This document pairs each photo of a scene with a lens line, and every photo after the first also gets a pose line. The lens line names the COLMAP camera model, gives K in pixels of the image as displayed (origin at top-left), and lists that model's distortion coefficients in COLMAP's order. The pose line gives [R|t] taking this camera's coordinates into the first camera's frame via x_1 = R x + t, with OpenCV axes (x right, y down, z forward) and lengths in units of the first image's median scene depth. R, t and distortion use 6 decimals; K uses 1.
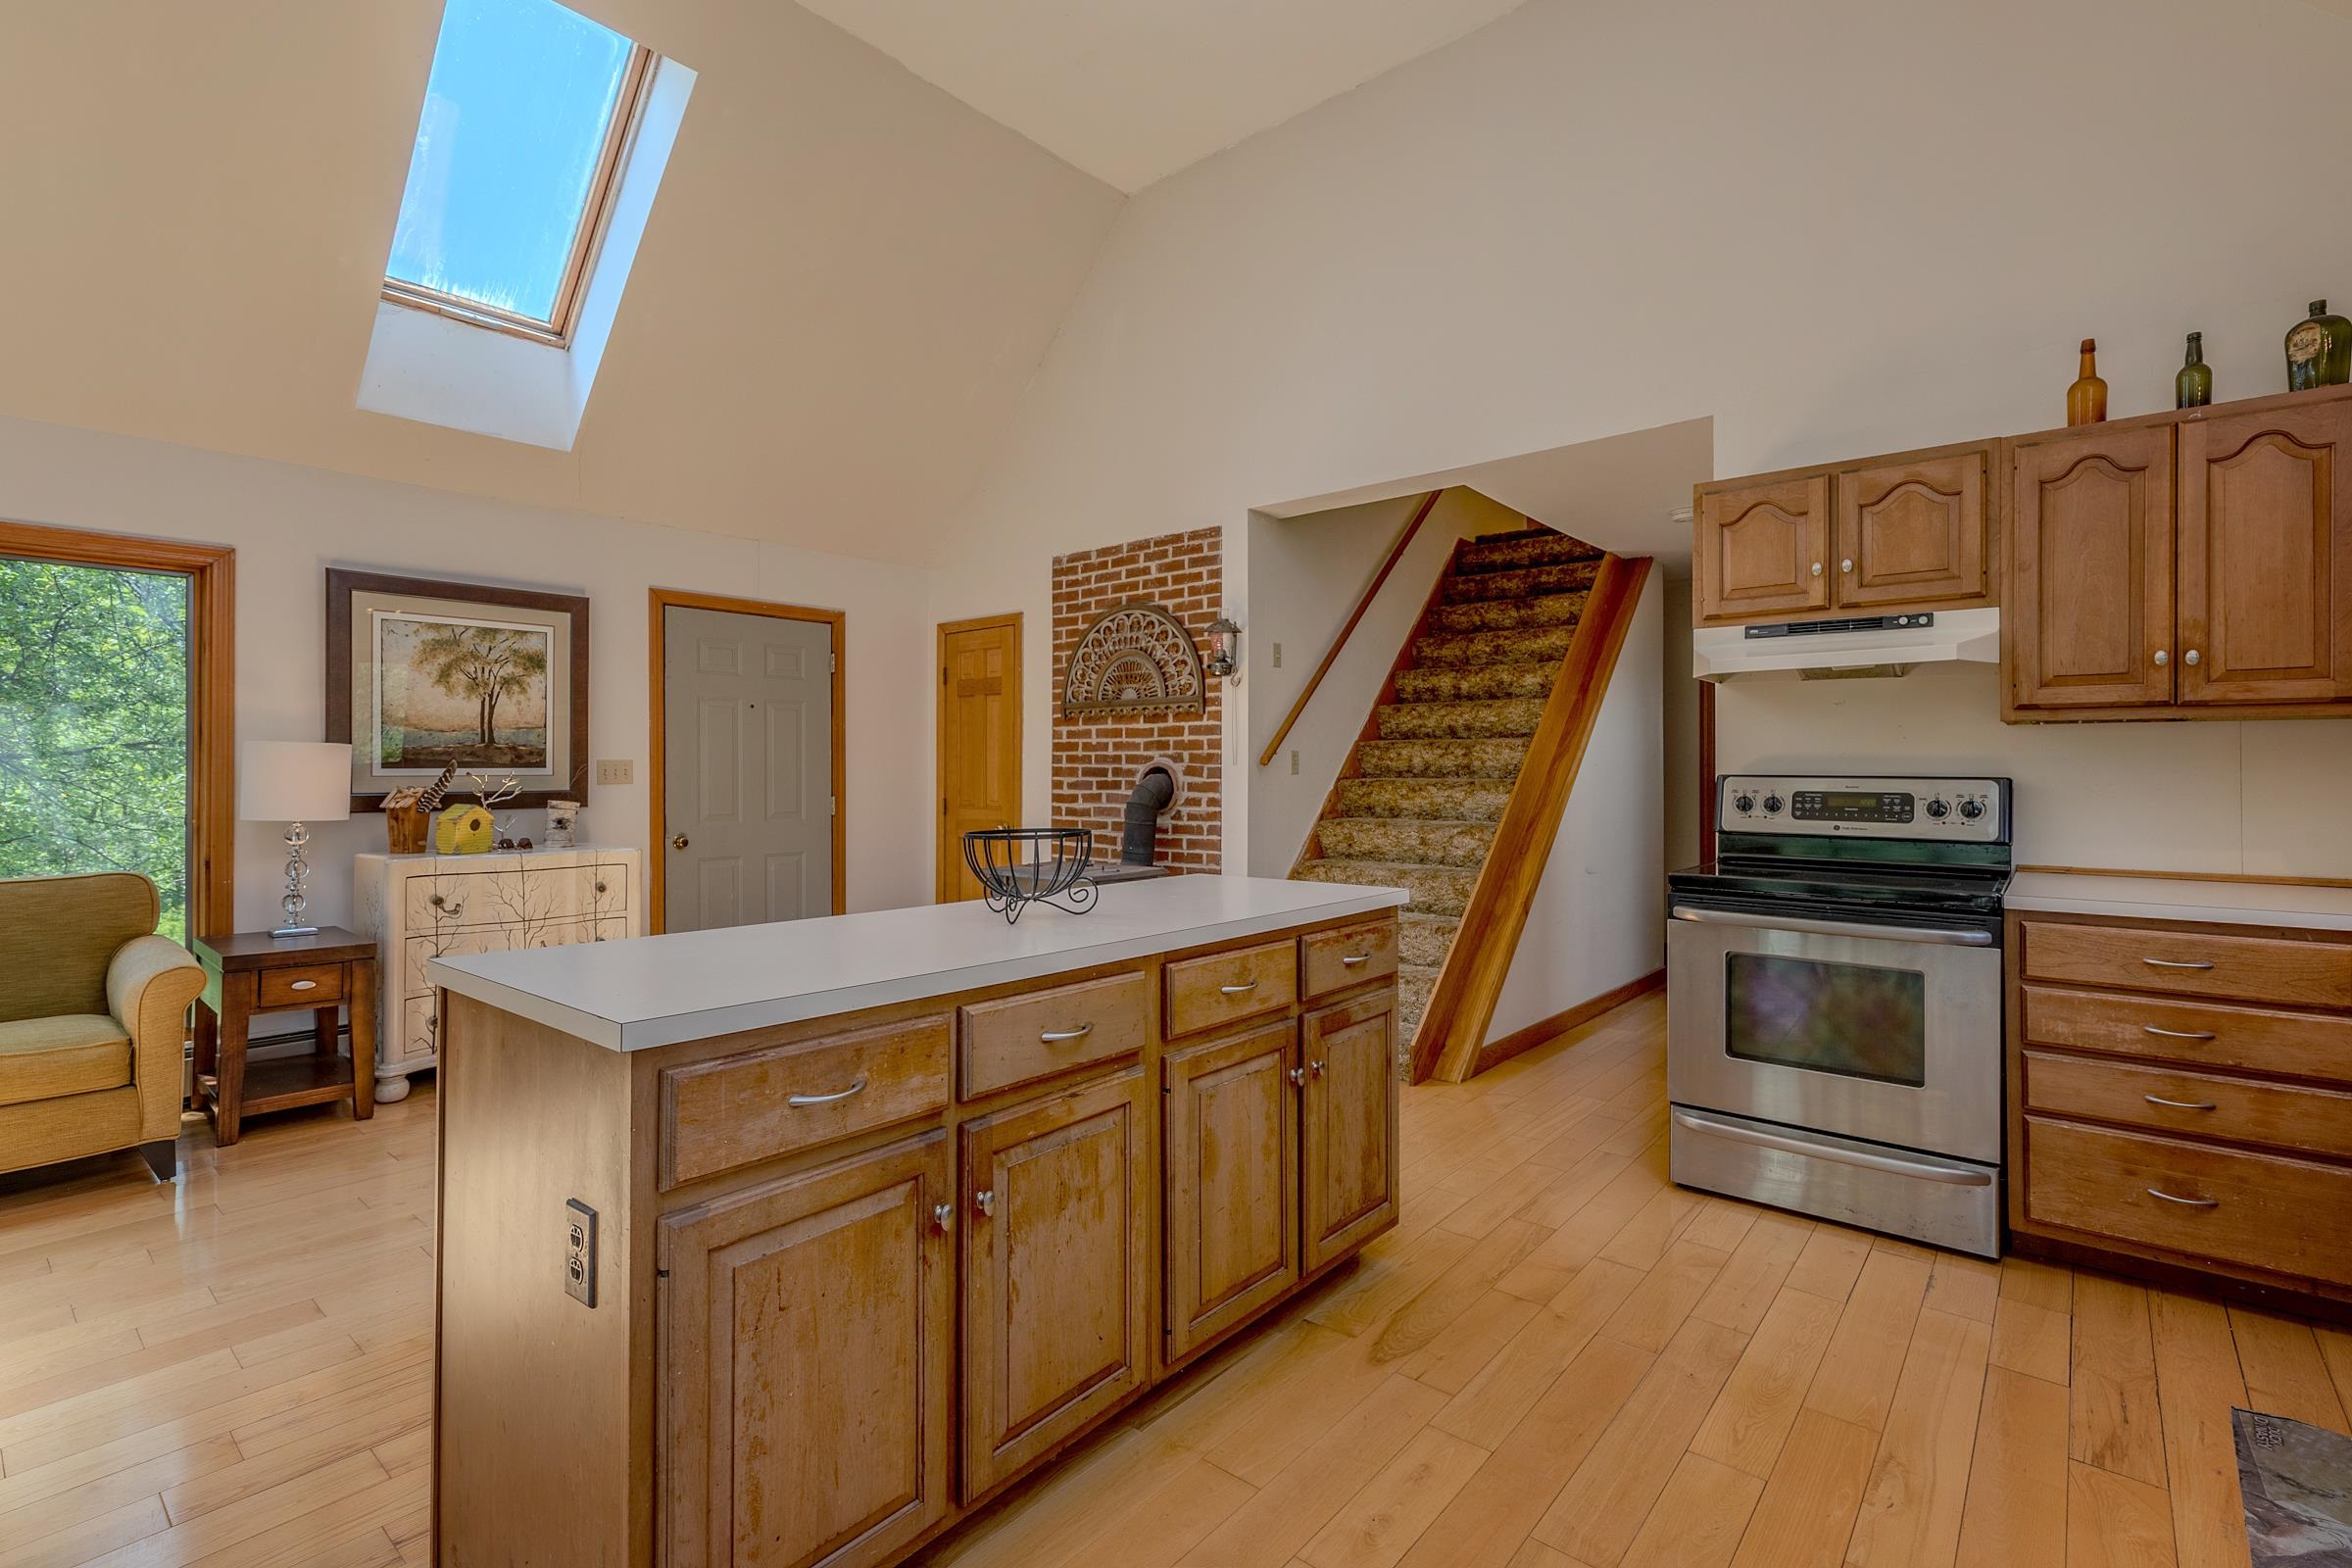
lens RADIAL K [[1077.1, 0, 1161.0], [0, 1077.1, 756.3], [0, 0, 1]] dist [0.008159, -0.000346]
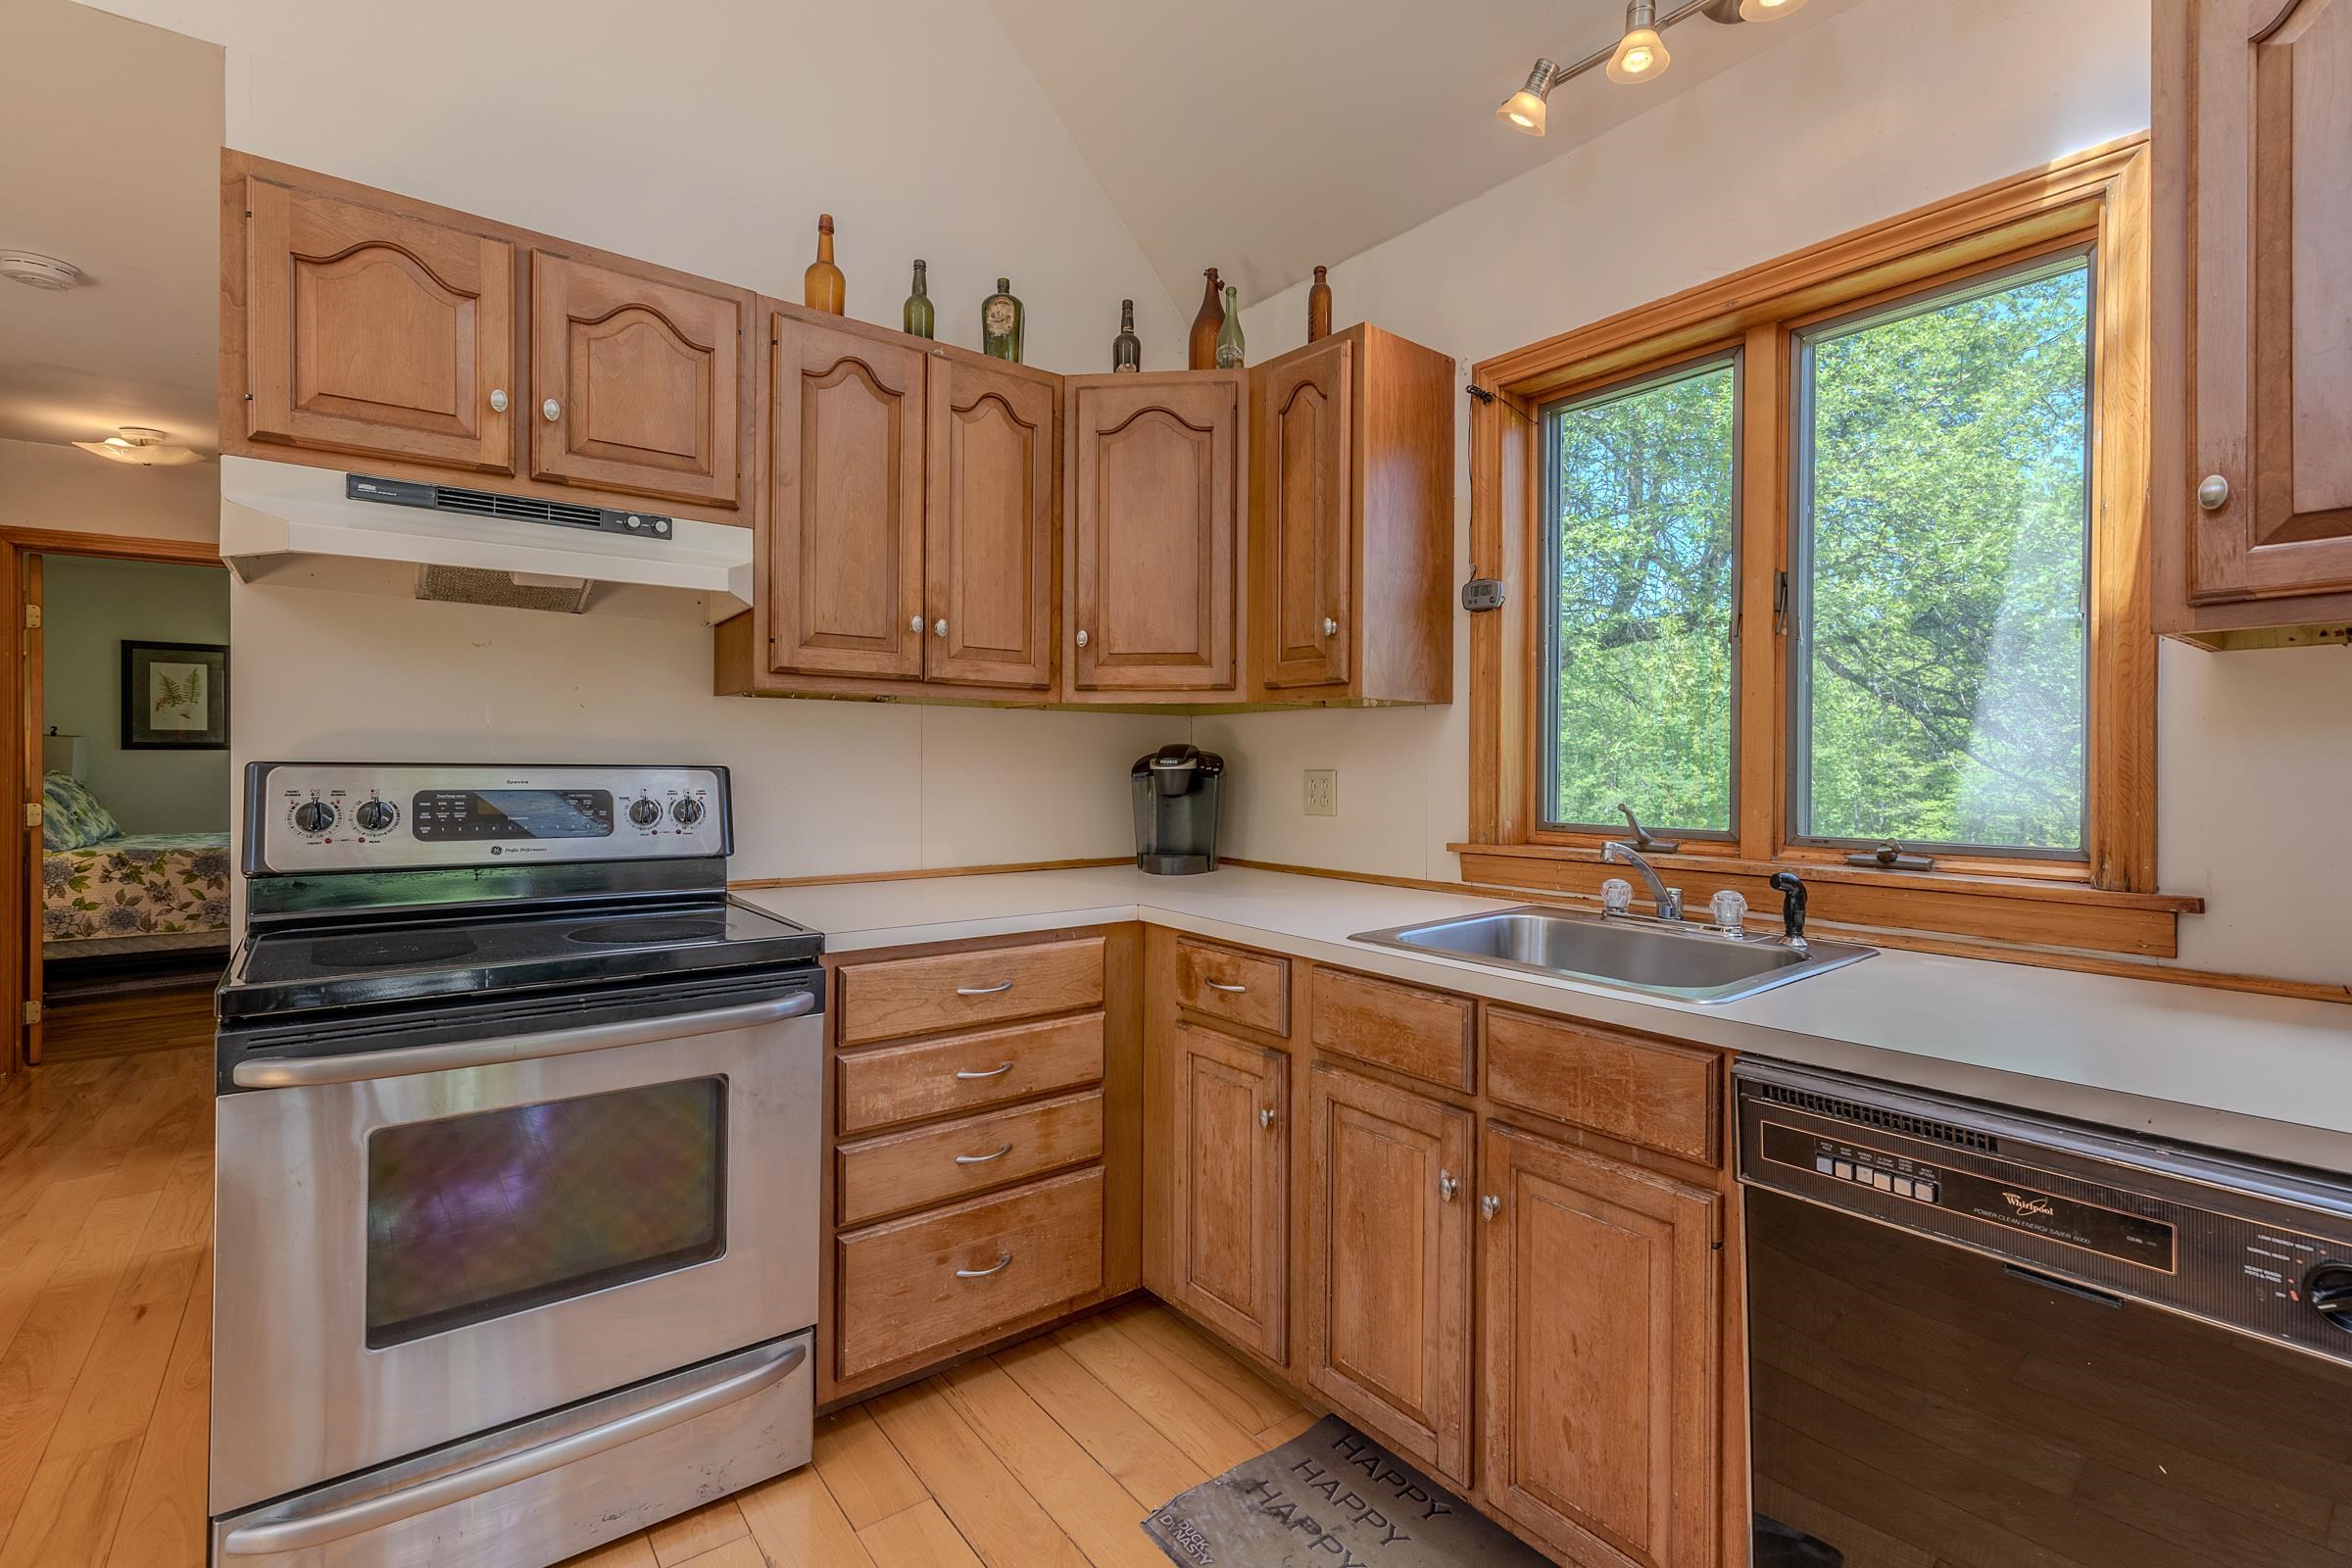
lens RADIAL K [[1077.1, 0, 1184.0], [0, 1077.1, 763.7], [0, 0, 1]] dist [0.008159, -0.000346]
pose [[0.180493, -0.000623, 0.983576, 0.115252], [-0.016879, 0.999851, 0.003730, 0.009585], [-0.983431, -0.017275, 0.180456, 0.554545]]
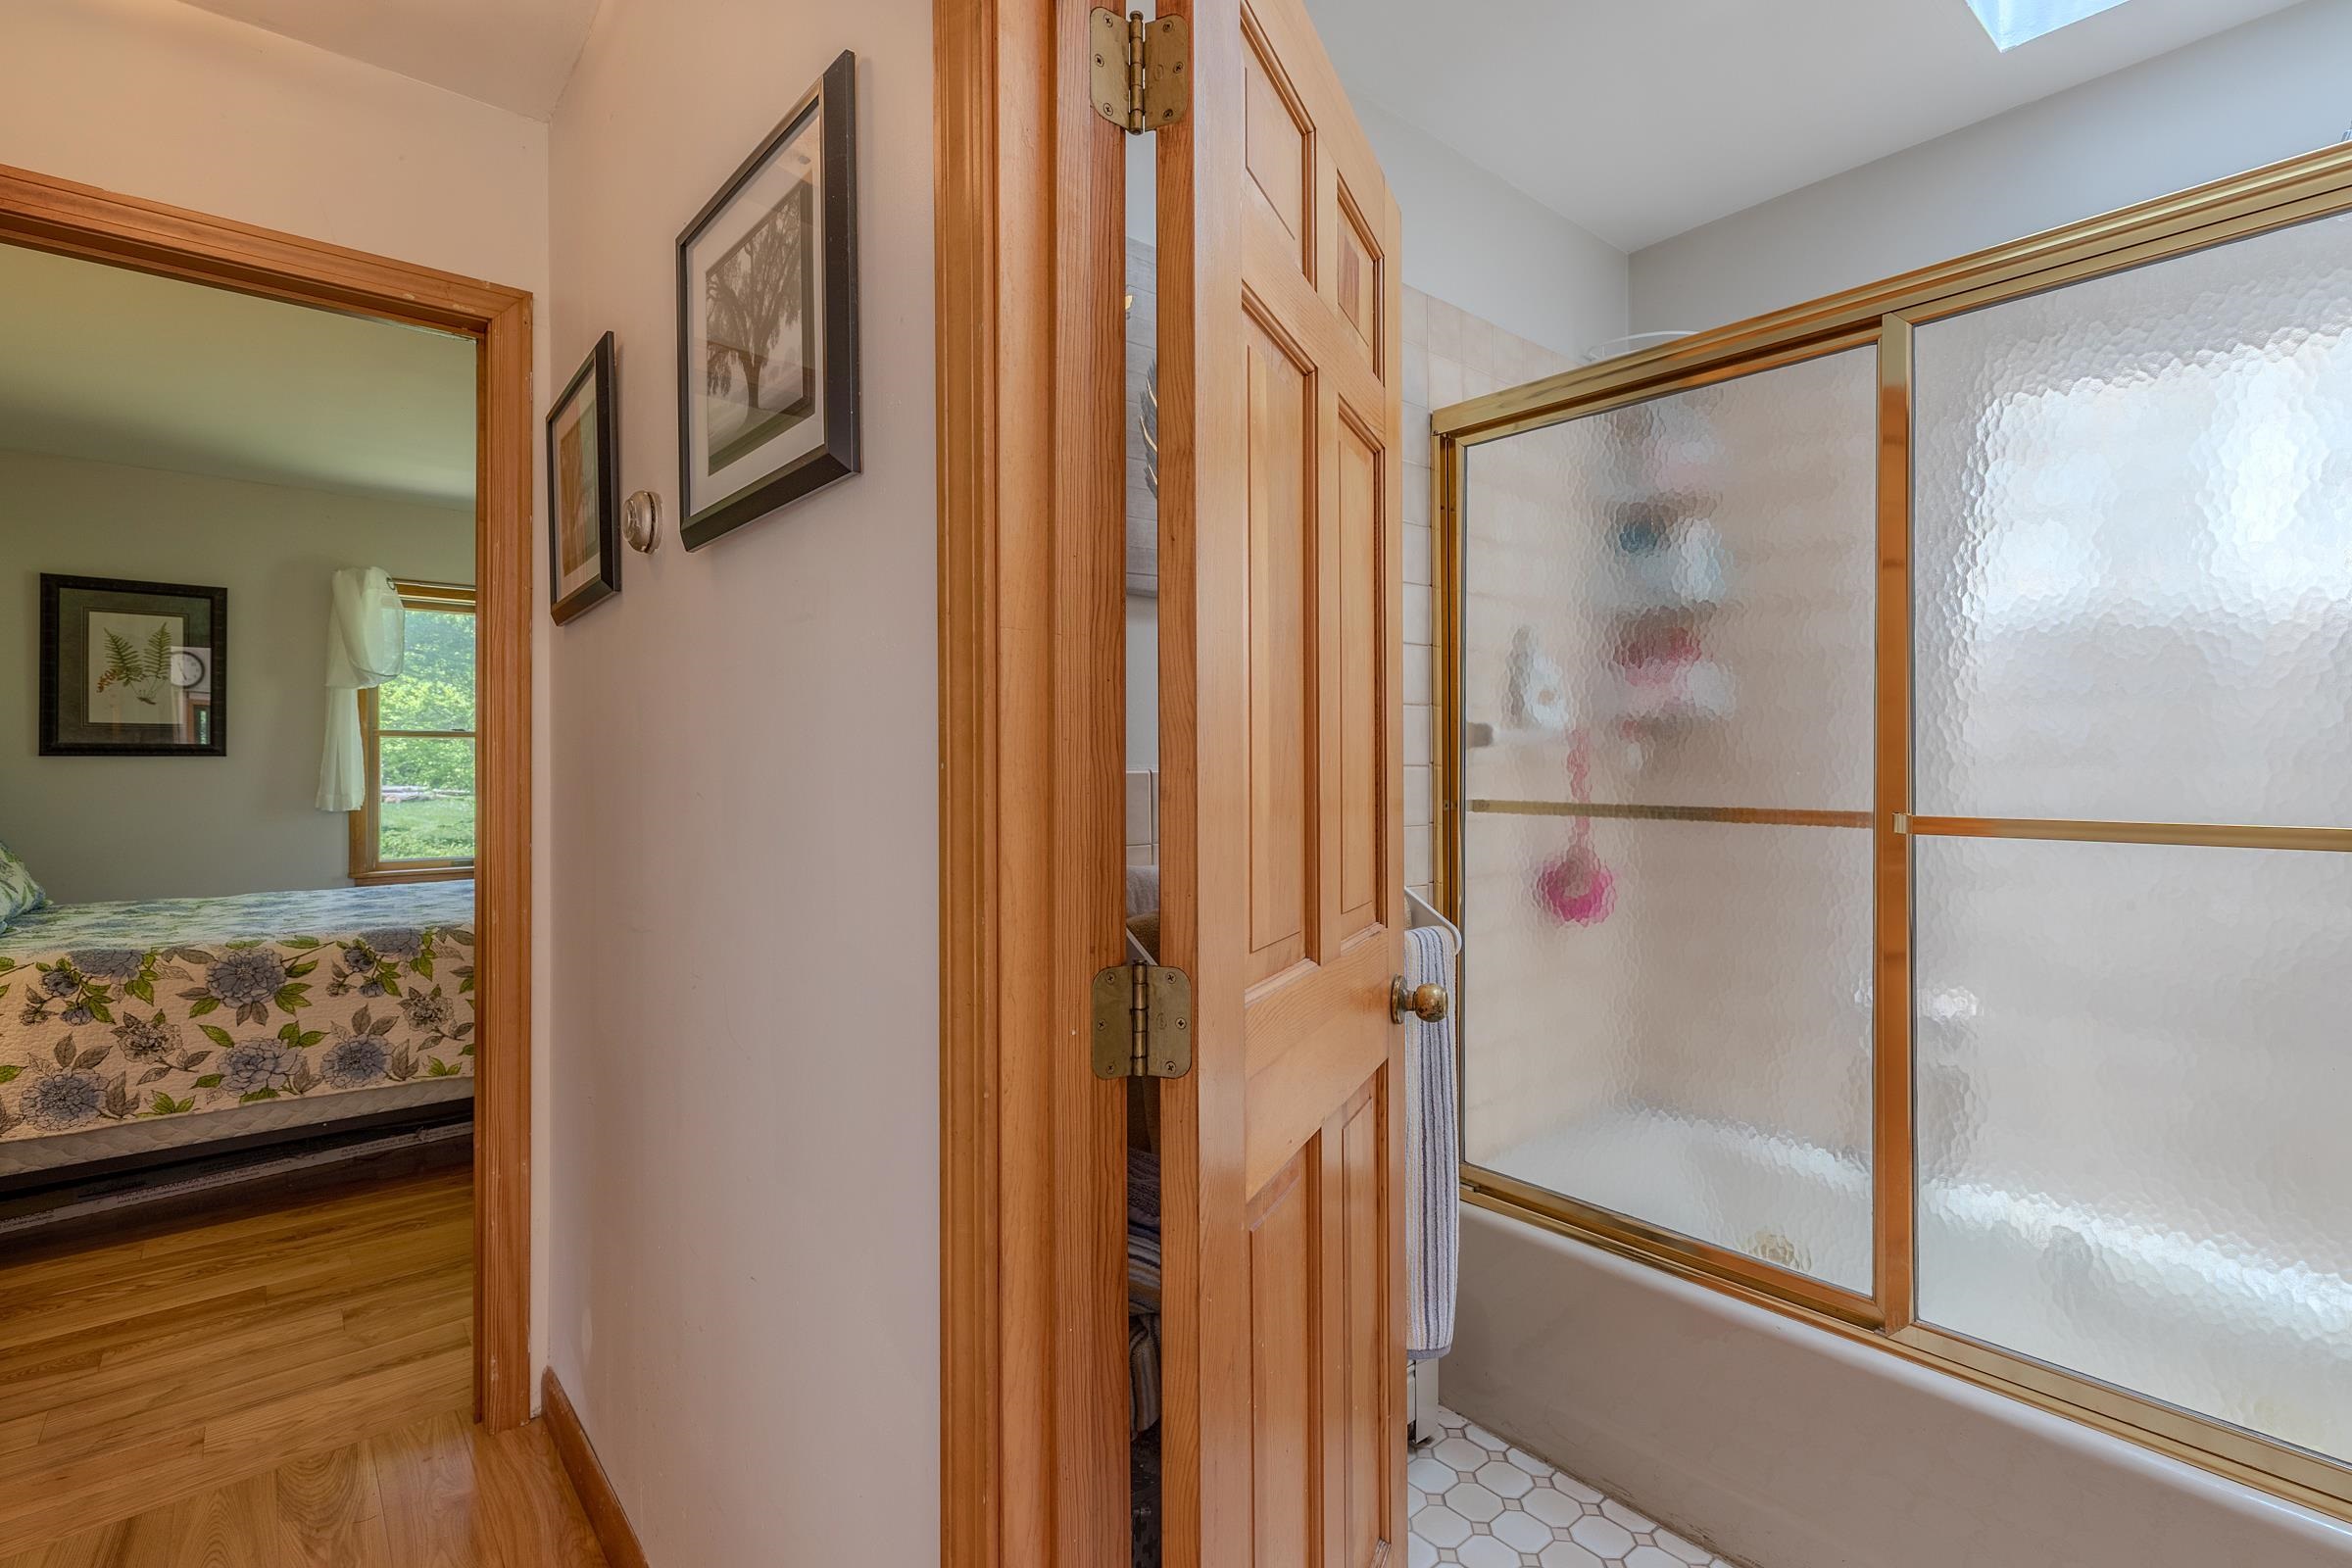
lens RADIAL K [[1077.1, 0, 1160.9], [0, 1077.1, 767.0], [0, 0, 1]] dist [0.008159, -0.000346]
pose [[0.135286, 0.003839, 0.990799, 0.824647], [-0.016188, 0.999868, -0.001664, 0.021738], [-0.990674, -0.015814, 0.135331, 1.631828]]
